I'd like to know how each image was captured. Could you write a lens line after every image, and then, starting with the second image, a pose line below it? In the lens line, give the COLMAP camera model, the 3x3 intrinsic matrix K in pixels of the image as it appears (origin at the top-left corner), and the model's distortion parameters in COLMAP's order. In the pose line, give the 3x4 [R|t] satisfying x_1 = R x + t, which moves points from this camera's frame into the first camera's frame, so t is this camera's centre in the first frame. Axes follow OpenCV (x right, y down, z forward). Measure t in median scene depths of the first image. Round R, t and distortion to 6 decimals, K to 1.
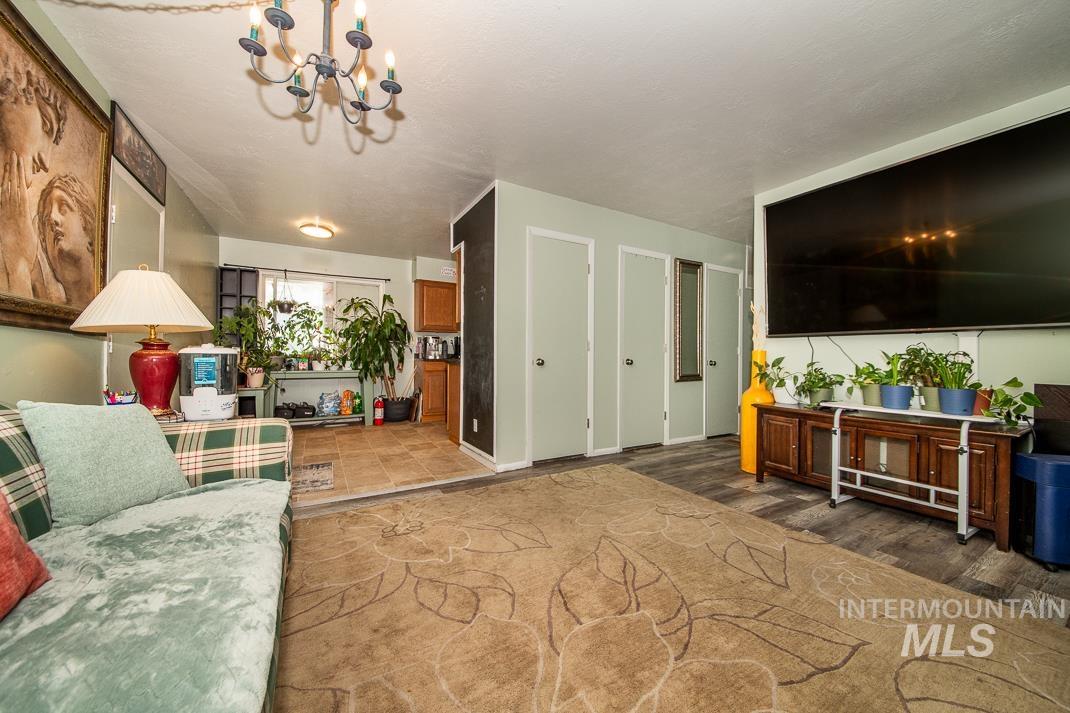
lens RADIAL K [[376.4, 0, 535.1], [0, 376.4, 355.2], [0, 0, 1]] dist [-0.014287, -0.000578]
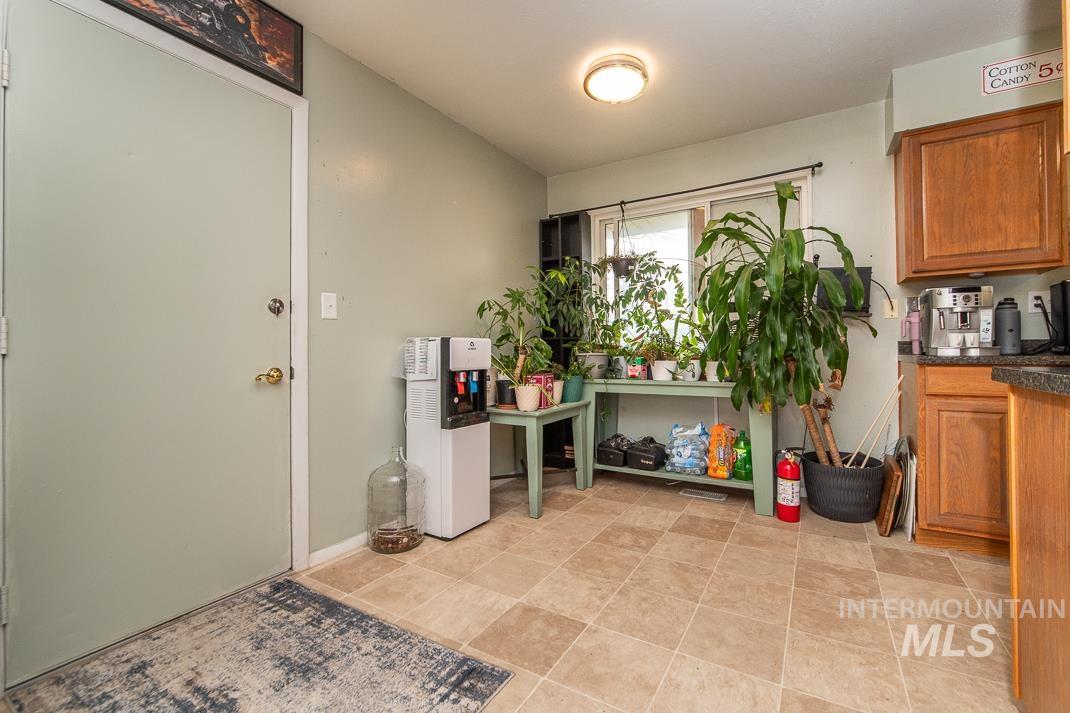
lens RADIAL K [[452.9, 0, 554.3], [0, 452.9, 349.0], [0, 0, 1]] dist [-0.010751, 0.000550]
pose [[0.501090, -0.013159, -0.865295, -0.224405], [0.017449, 0.999835, -0.005100, -0.001679], [0.865219, -0.012543, 0.501237, 1.029047]]
